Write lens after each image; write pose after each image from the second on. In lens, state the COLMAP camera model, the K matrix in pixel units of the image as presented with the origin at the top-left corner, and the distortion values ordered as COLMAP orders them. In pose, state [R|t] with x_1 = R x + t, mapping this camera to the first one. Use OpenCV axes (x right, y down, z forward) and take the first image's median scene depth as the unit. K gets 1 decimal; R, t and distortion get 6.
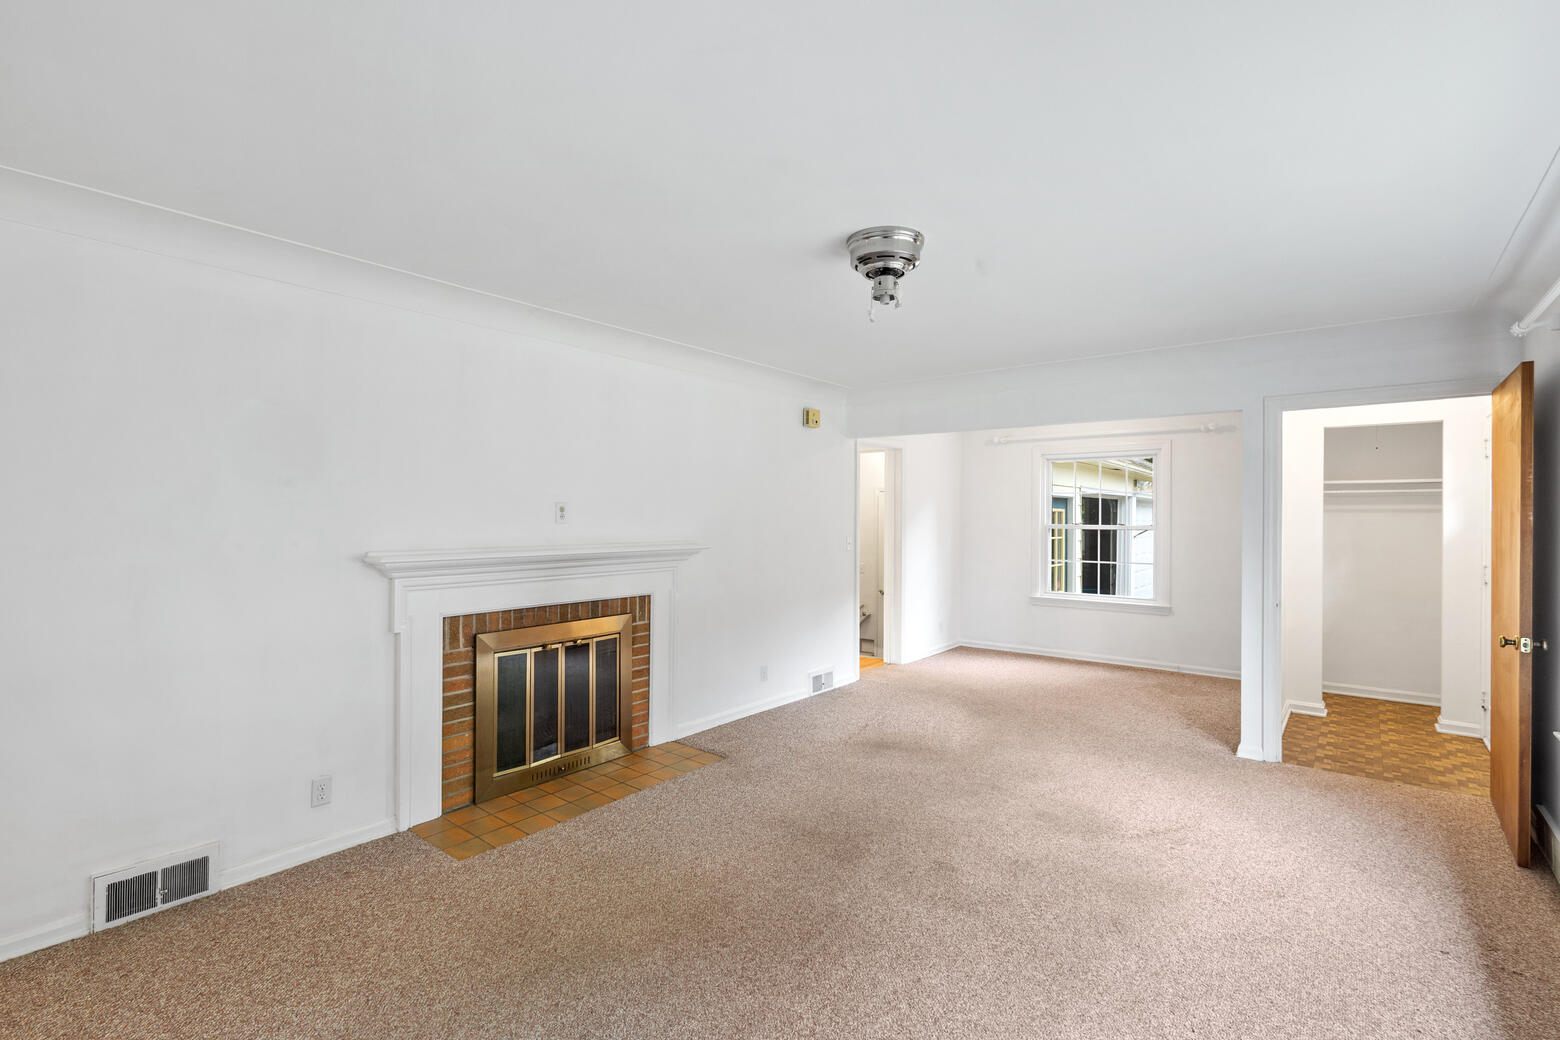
lens RADIAL K [[717.9, 0, 788.6], [0, 717.9, 520.7], [0, 0, 1]] dist [0.009316, -0.002974]
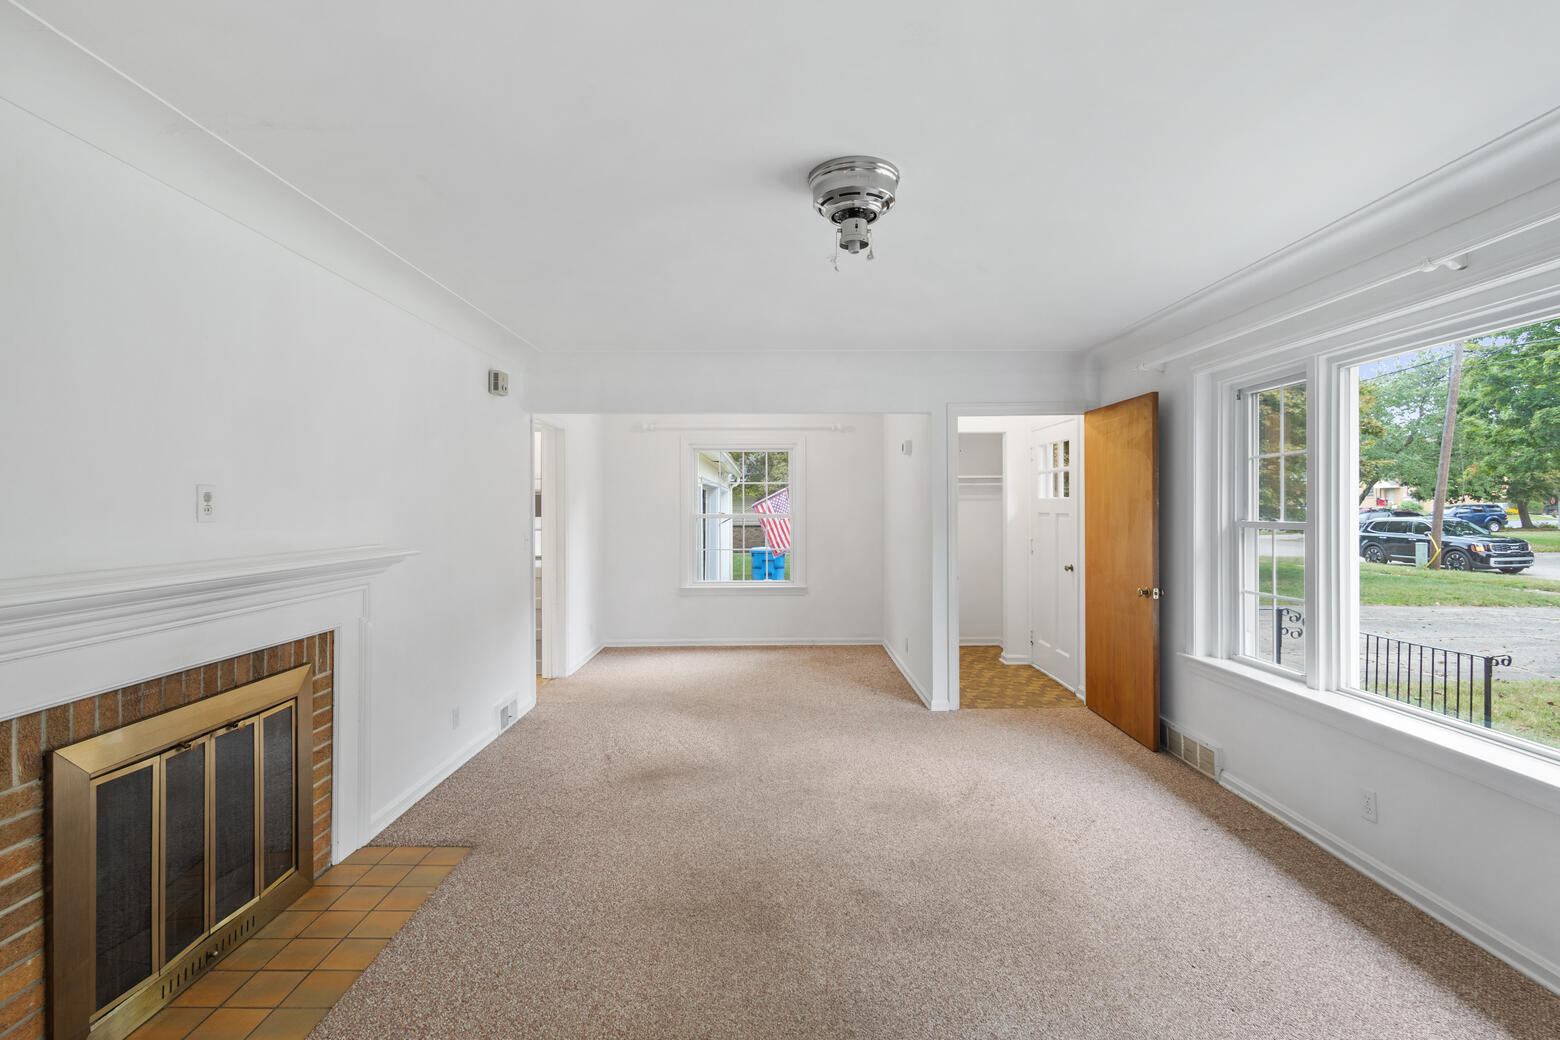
lens RADIAL K [[717.9, 0, 784.0], [0, 717.9, 510.6], [0, 0, 1]] dist [0.009316, -0.002974]
pose [[0.780761, -0.010903, 0.624735, -0.291345], [0.012137, 0.999924, 0.002283, -0.000980], [-0.624712, 0.005800, 0.780833, 0.249928]]
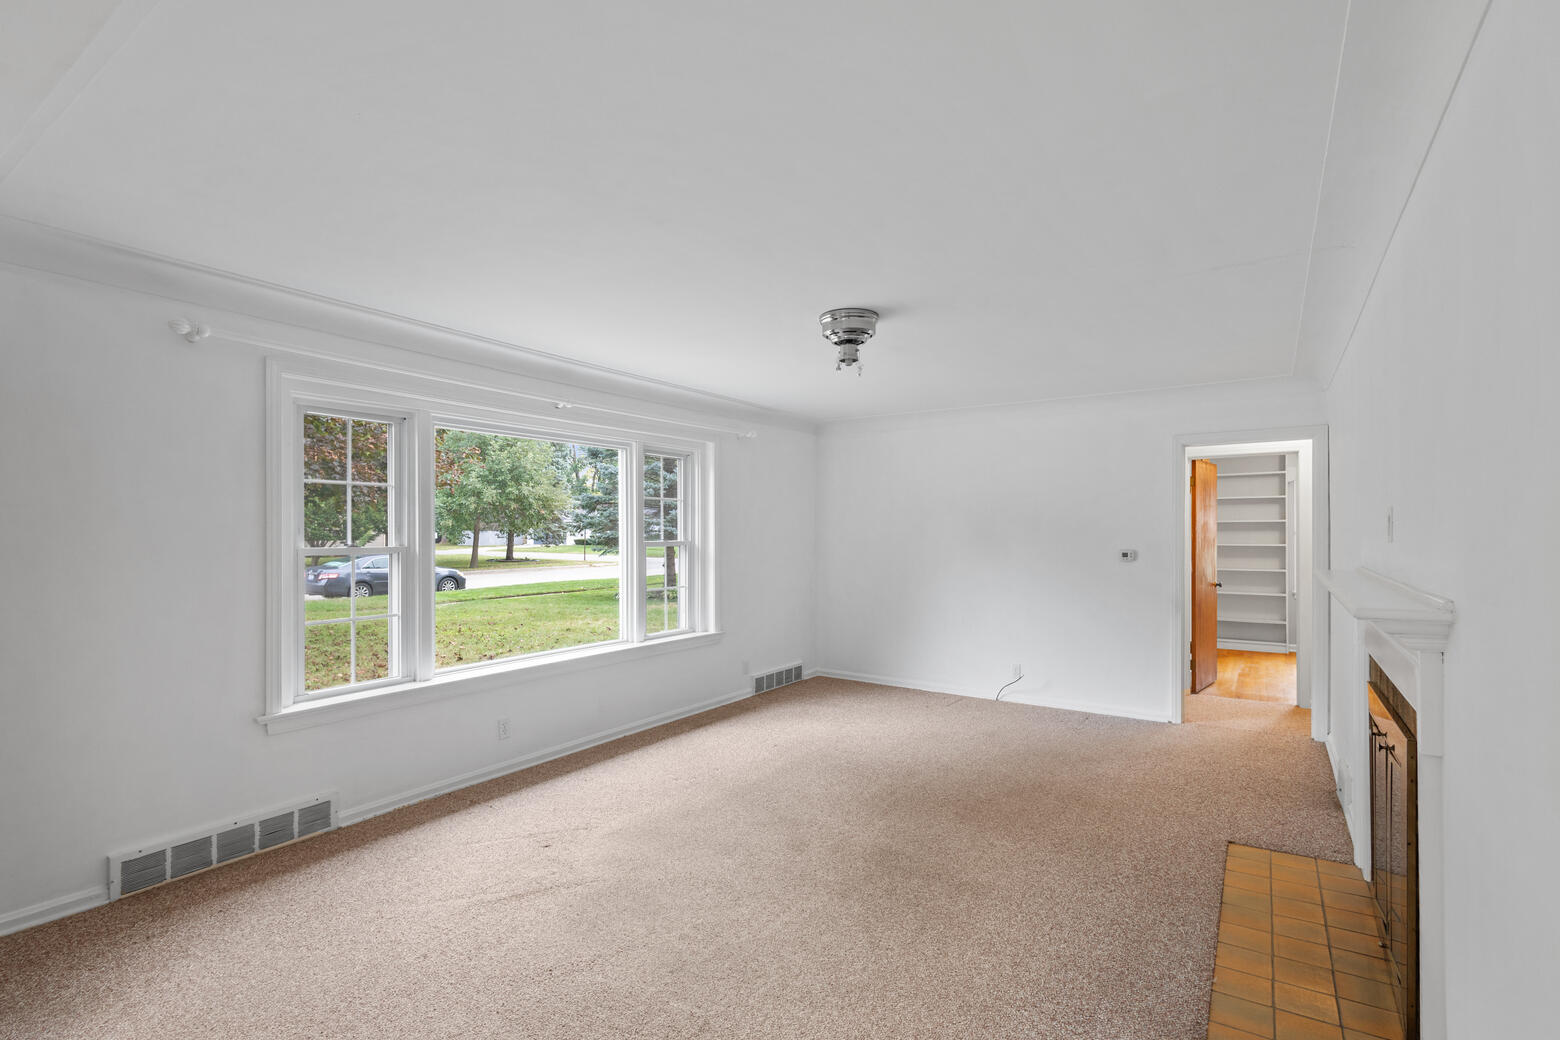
lens RADIAL K [[717.9, 0, 780.3], [0, 717.9, 527.3], [0, 0, 1]] dist [0.009316, -0.002974]
pose [[-0.997760, -0.003631, -0.066801, 0.218287], [-0.003855, 0.999987, 0.003219, -0.008410], [0.066789, 0.003470, -0.997761, 1.453768]]
